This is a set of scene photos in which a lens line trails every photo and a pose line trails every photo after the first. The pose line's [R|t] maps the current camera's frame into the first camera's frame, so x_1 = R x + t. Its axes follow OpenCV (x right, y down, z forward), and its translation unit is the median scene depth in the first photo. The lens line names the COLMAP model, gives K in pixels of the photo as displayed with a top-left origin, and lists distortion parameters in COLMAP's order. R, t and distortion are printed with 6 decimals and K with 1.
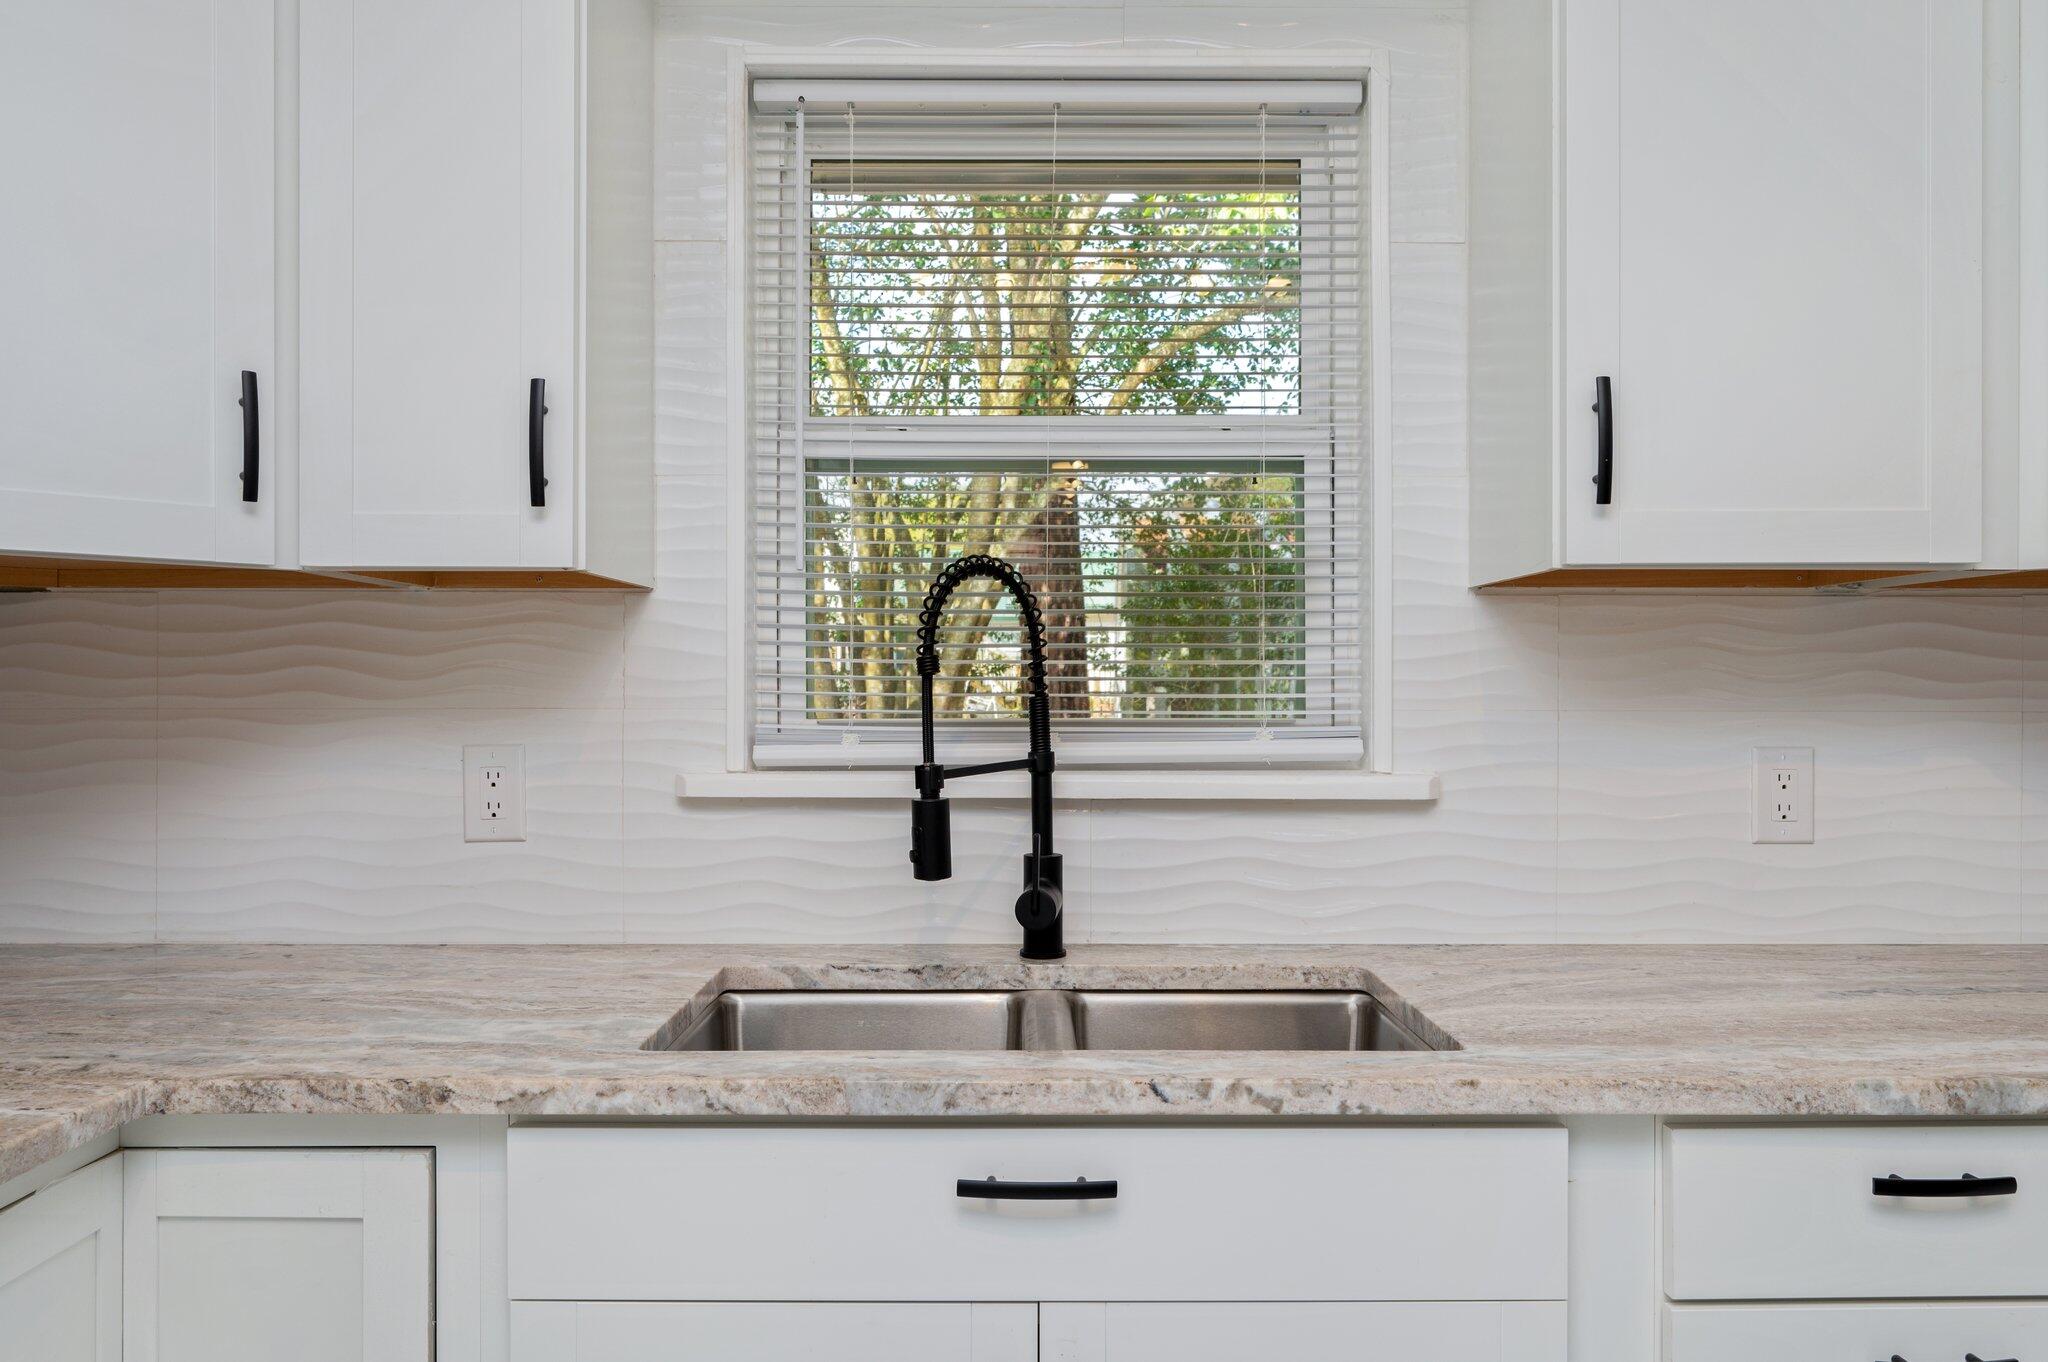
lens RADIAL K [[1419.4, 0, 1011.1], [0, 1419.4, 689.1], [0, 0, 1]] dist [0.000801, -0.006430]
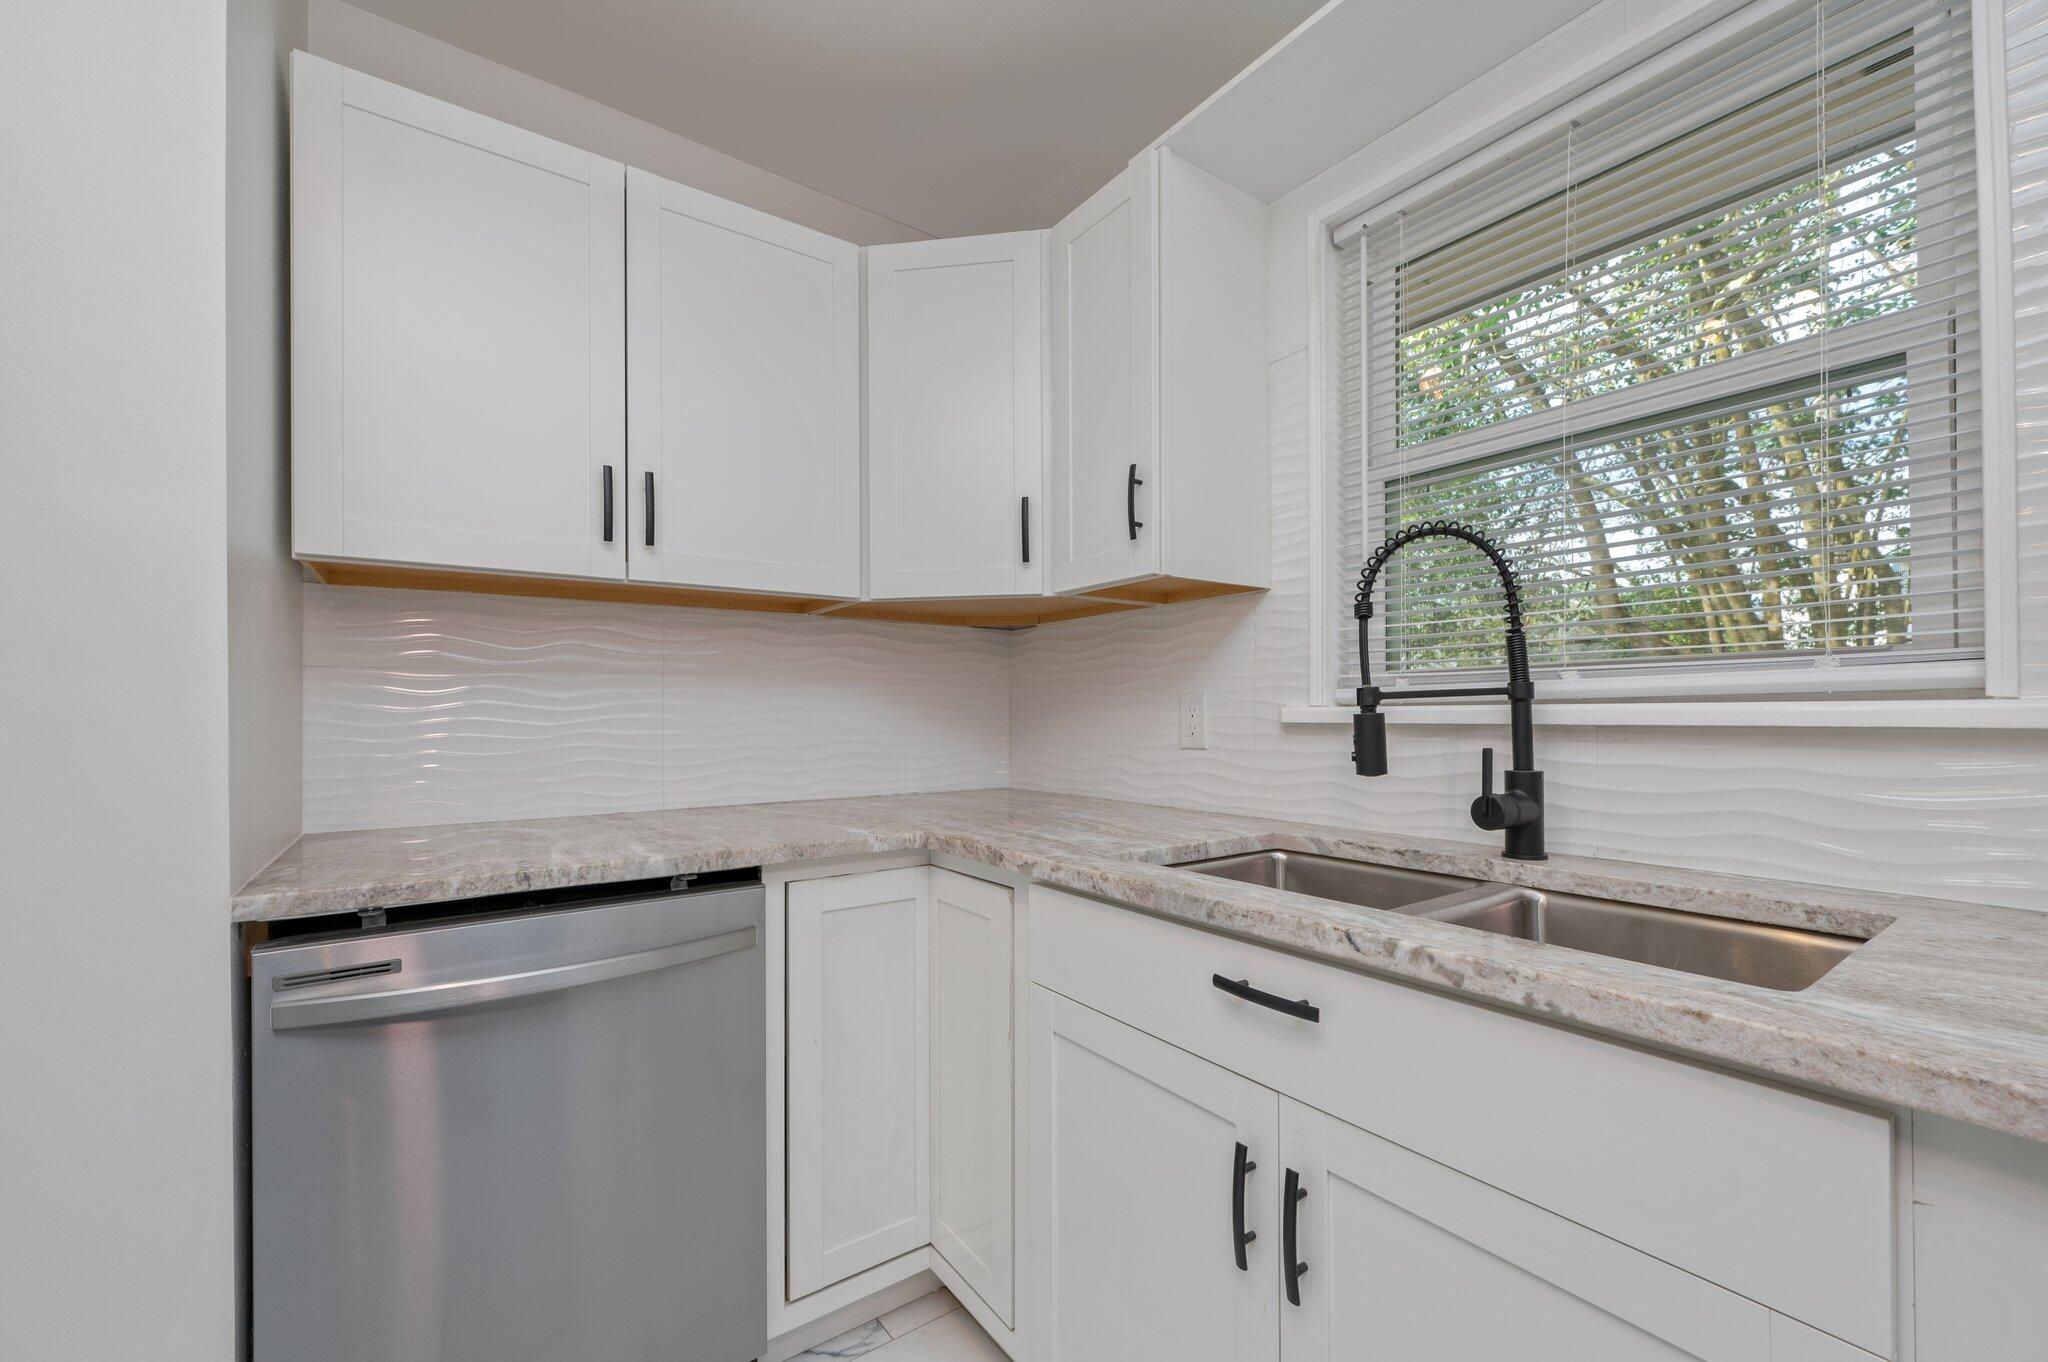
lens RADIAL K [[813.3, 0, 1026.3], [0, 813.3, 713.4], [0, 0, 1]] dist [-0.003414, -0.000387]
pose [[0.585479, -0.006333, -0.810663, 0.373955], [0.003199, 0.999980, -0.005502, 0.083210], [0.810681, 0.000628, 0.585487, 0.323975]]
